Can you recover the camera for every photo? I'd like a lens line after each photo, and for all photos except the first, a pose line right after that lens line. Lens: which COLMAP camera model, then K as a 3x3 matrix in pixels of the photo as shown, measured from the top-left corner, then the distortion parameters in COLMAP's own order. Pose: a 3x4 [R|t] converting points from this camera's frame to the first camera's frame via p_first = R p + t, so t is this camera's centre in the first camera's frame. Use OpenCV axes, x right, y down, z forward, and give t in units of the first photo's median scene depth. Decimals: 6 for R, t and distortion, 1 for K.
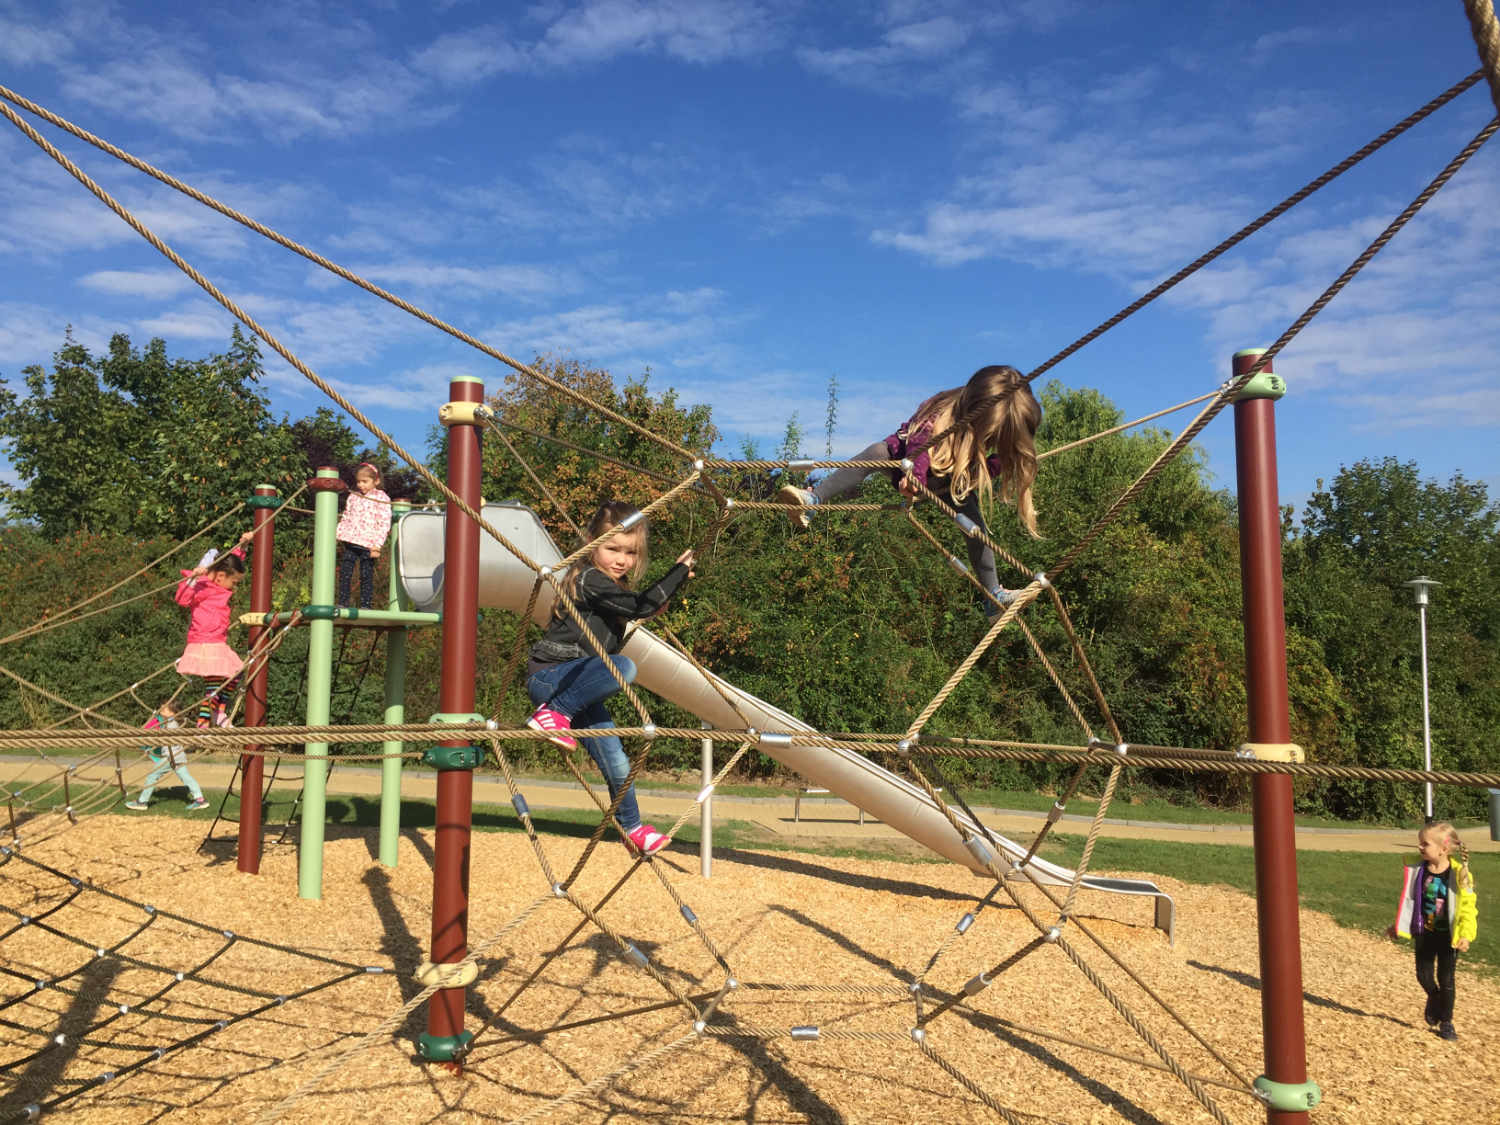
lens RADIAL K [[1285.5, 0, 750.0], [0, 1285.5, 562.5], [0, 0, 1]] dist [0.085215, -0.108673]
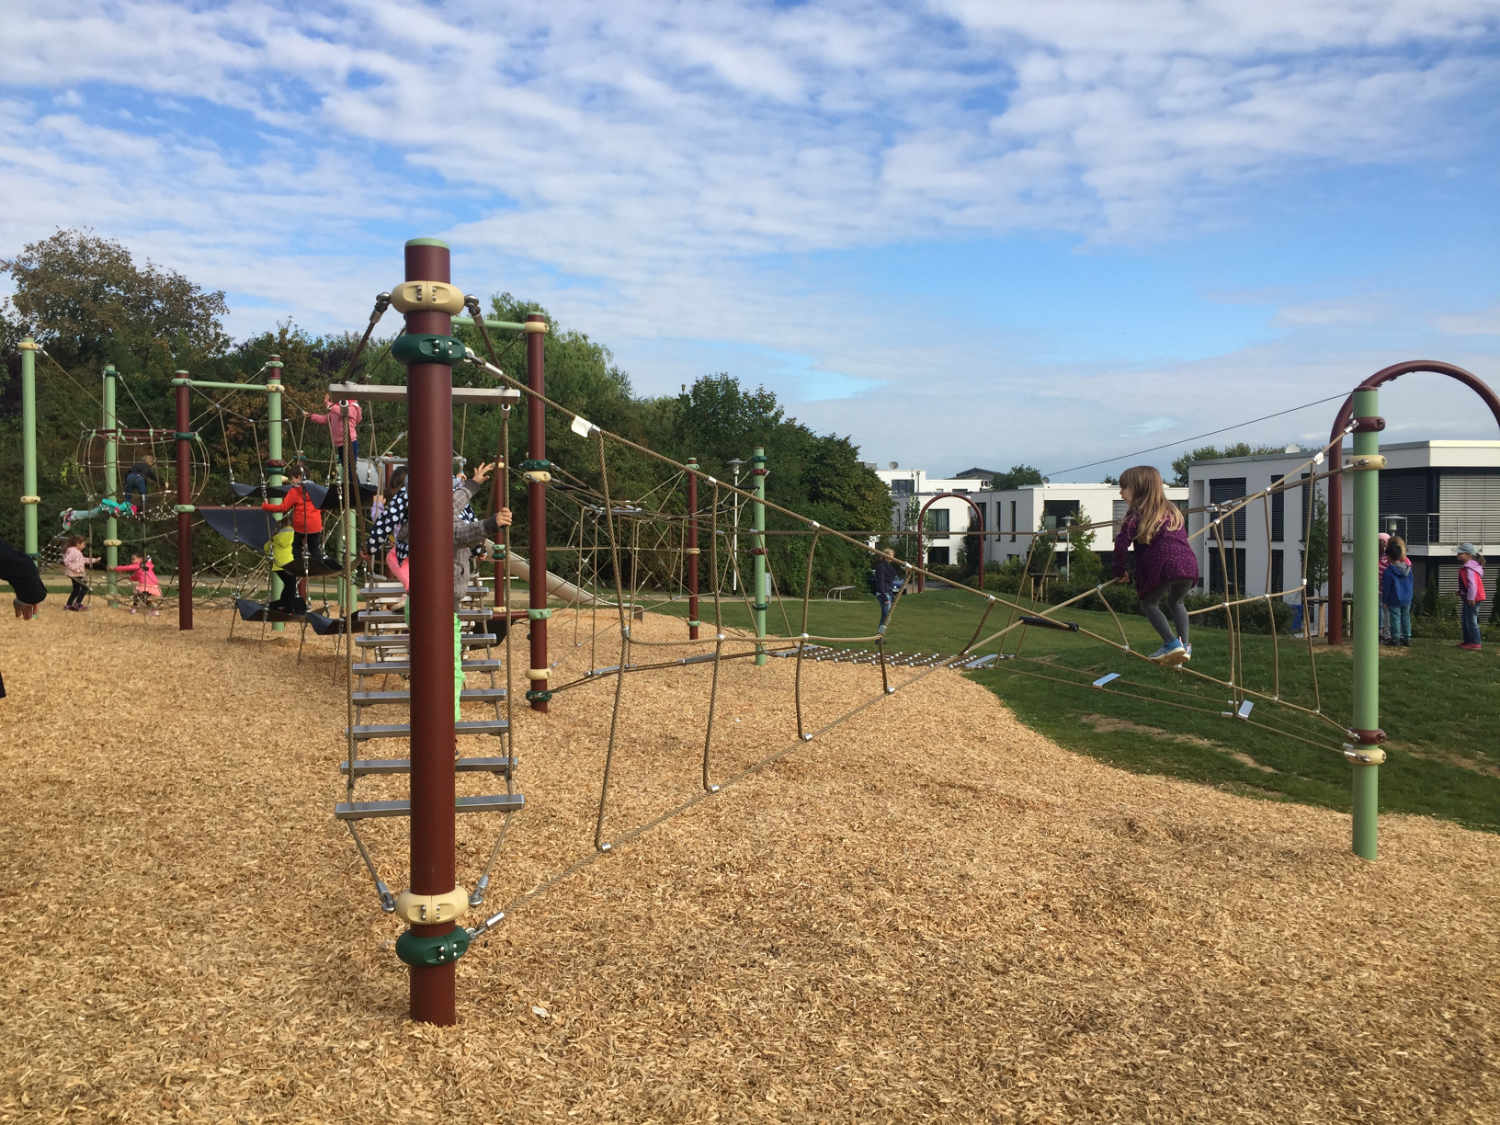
lens RADIAL K [[1285.5, 0, 750.0], [0, 1285.5, 562.5], [0, 0, 1]] dist [0.085215, -0.108673]
pose [[0.886545, -0.025892, 0.461917, -0.264830], [-0.037794, 0.991042, 0.128089, -0.068811], [-0.461096, -0.131015, 0.877625, -0.527319]]
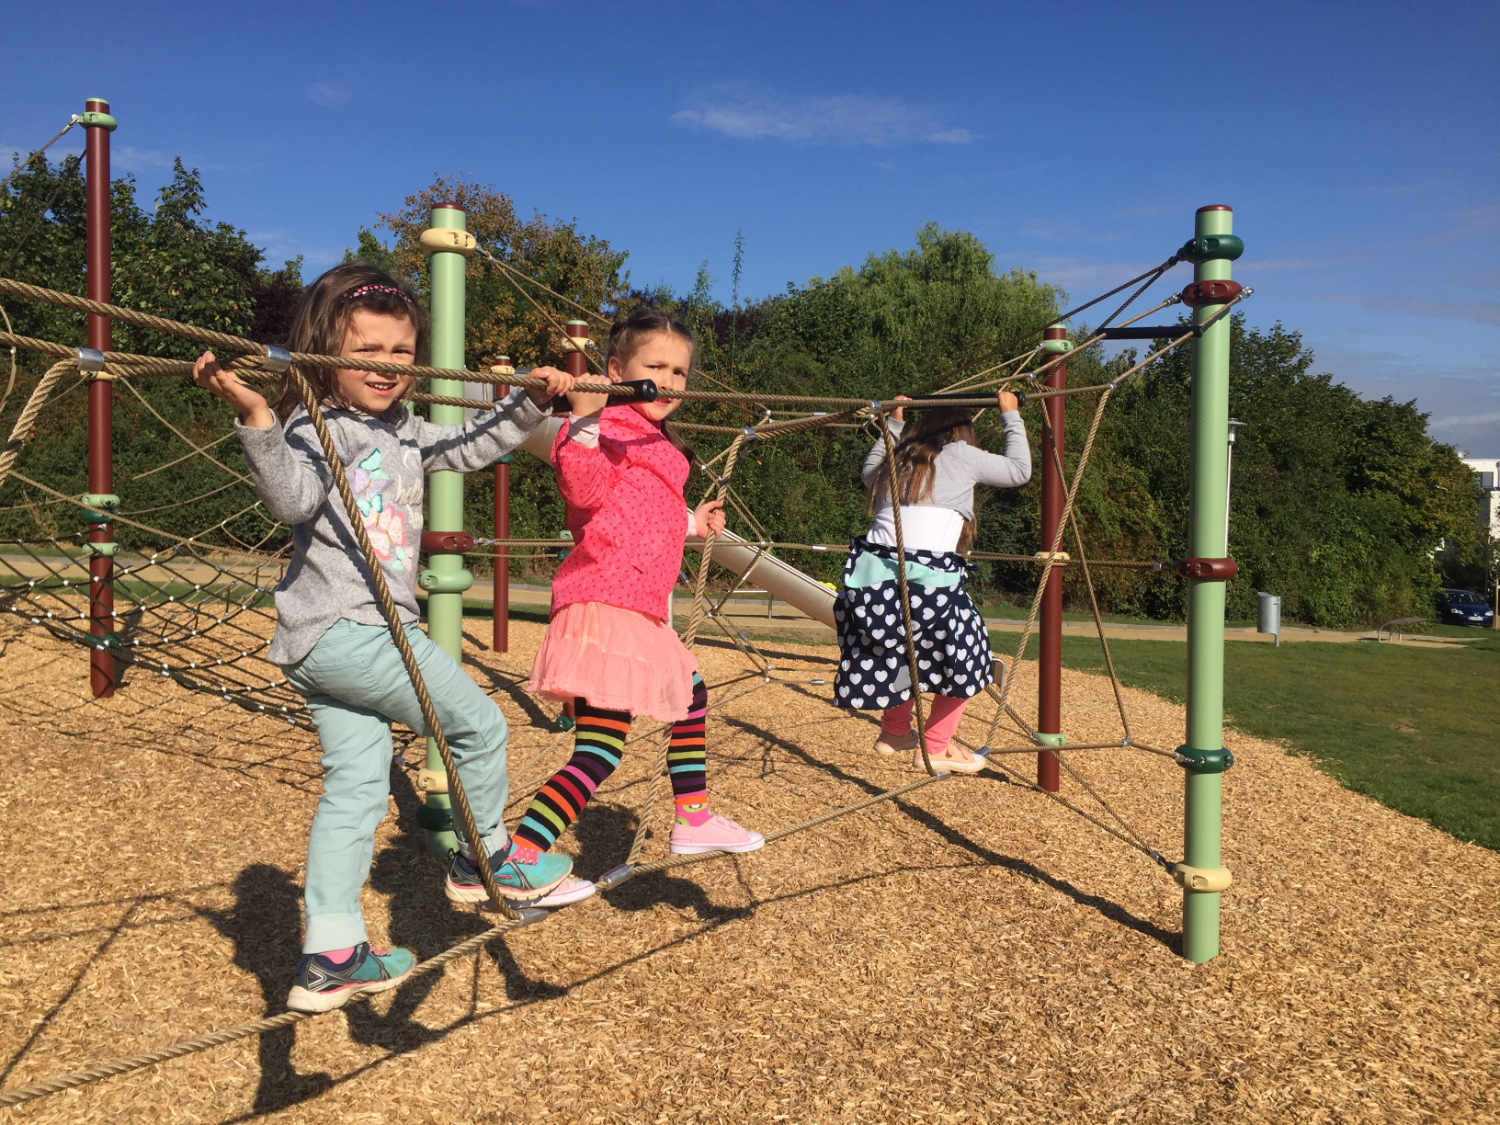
lens RADIAL K [[1264.6, 0, 719.3], [0, 1264.6, 554.0], [0, 0, 1]] dist [0.069258, -0.099624]
pose [[0.997108, 0.009068, 0.075458, -0.032822], [-0.019315, 0.990492, 0.136204, -0.014368], [-0.073506, -0.137268, 0.987803, -0.116510]]
